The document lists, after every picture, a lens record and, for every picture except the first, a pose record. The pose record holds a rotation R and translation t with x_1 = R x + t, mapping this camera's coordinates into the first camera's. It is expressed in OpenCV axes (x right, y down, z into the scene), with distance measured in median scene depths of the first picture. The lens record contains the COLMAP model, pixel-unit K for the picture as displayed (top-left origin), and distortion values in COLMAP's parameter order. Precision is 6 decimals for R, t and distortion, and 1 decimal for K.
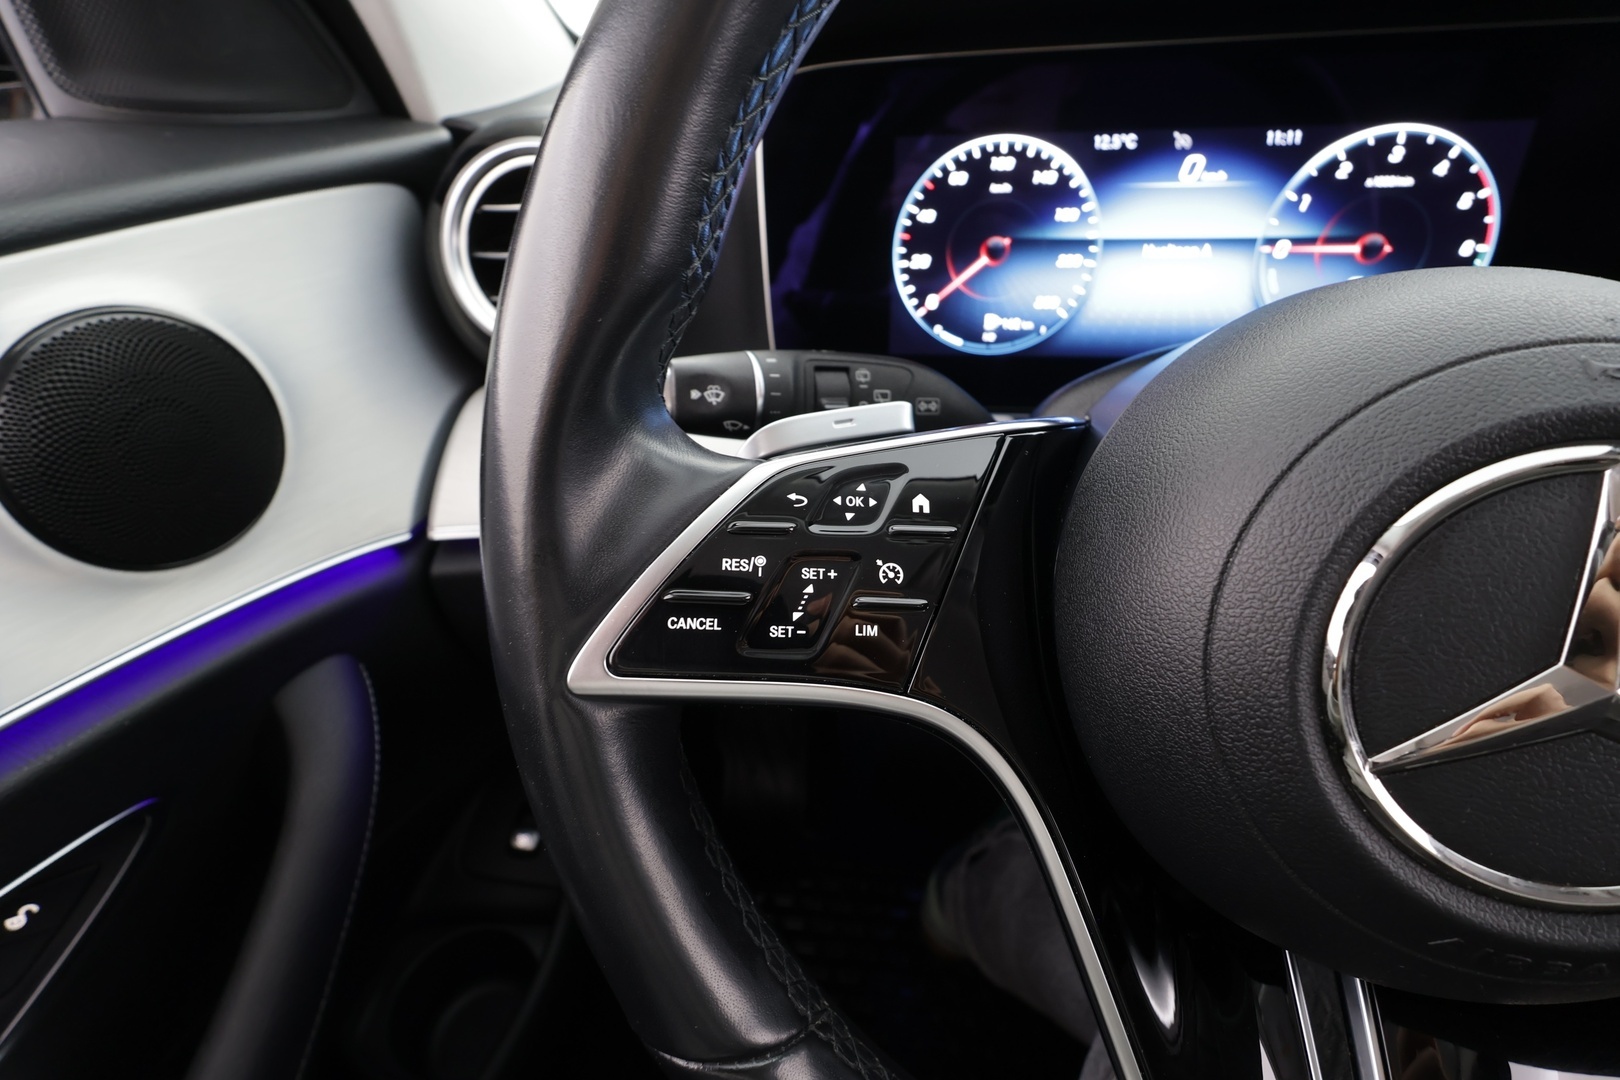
lens RADIAL K [[747.1, 0, 820.5], [0, 747.1, 526.5], [0, 0, 1]] dist [-0.013092, 0.000695]
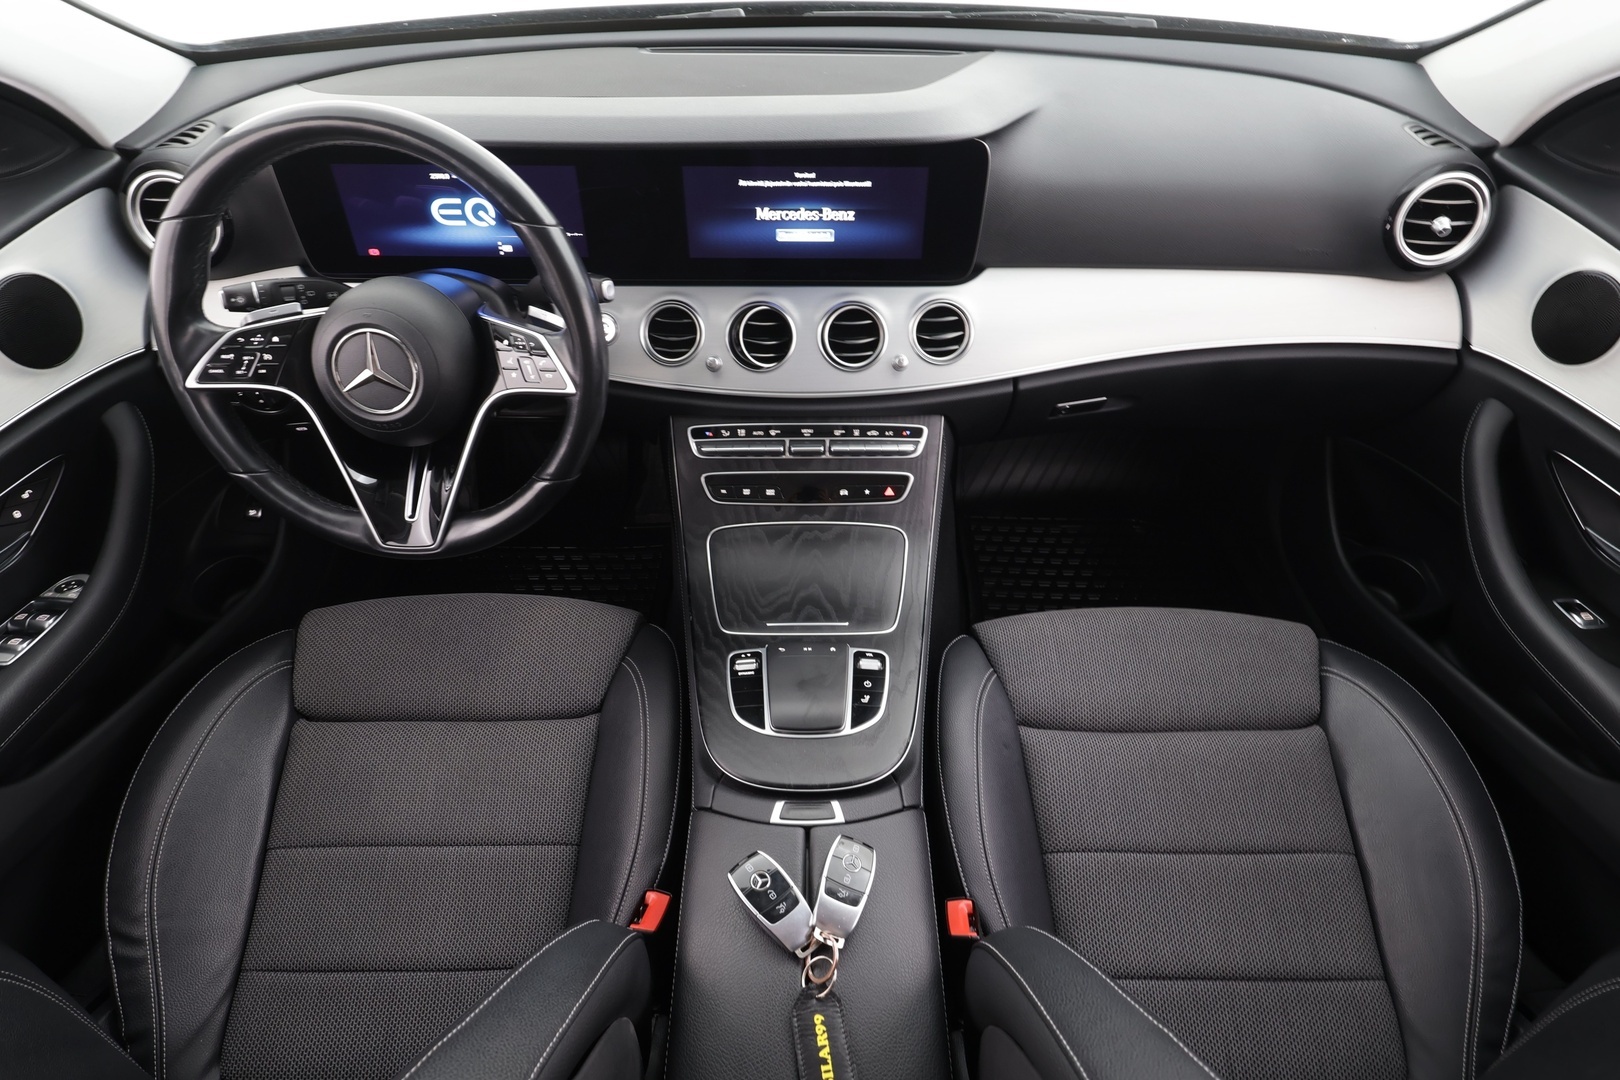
lens RADIAL K [[877.1, 0, 819.1], [0, 877.1, 545.4], [0, 0, 1]] dist [0.001198, -0.003775]
pose [[0.991652, -0.066808, 0.110287, 2.451784], [0.034854, 0.962351, 0.269566, -0.133224], [-0.124144, -0.263472, 0.956646, -4.185036]]
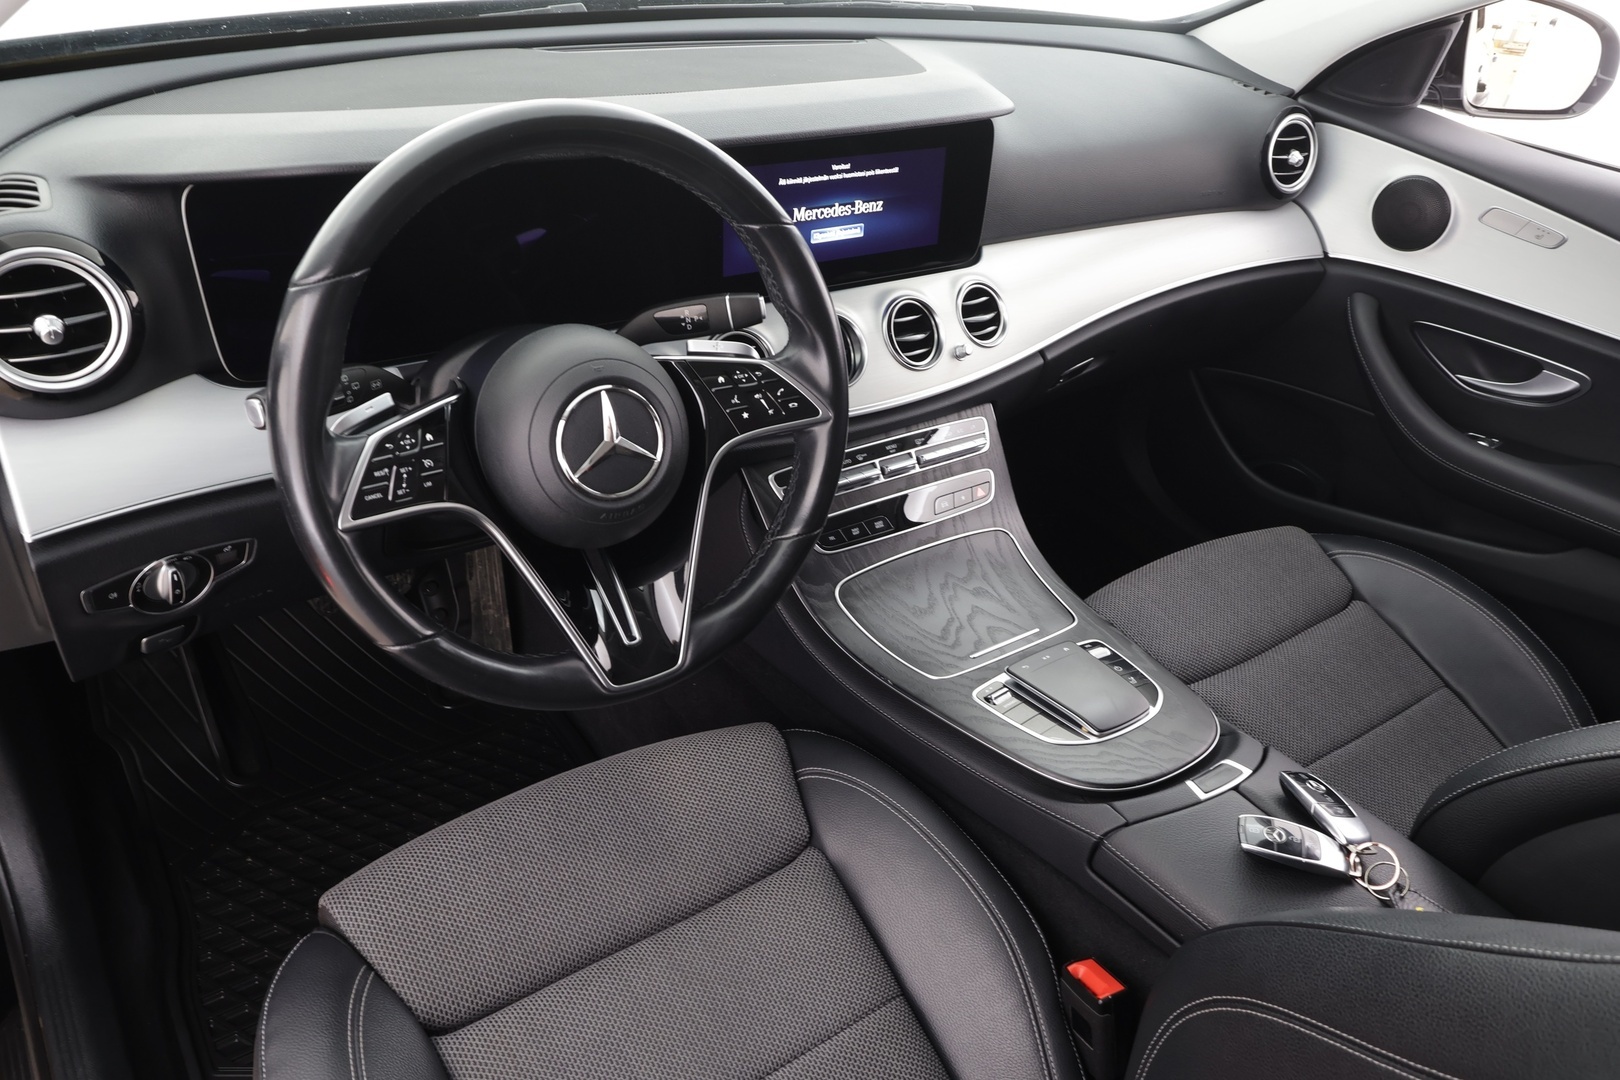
lens RADIAL K [[1195.1, 0, 815.2], [0, 1195.1, 538.4], [0, 0, 1]] dist [-0.006422, 0.011241]
pose [[0.731090, -0.288982, 0.618059, -1.687249], [0.209984, 0.957204, 0.199167, -0.255083], [-0.649164, -0.015826, 0.760484, -3.351035]]
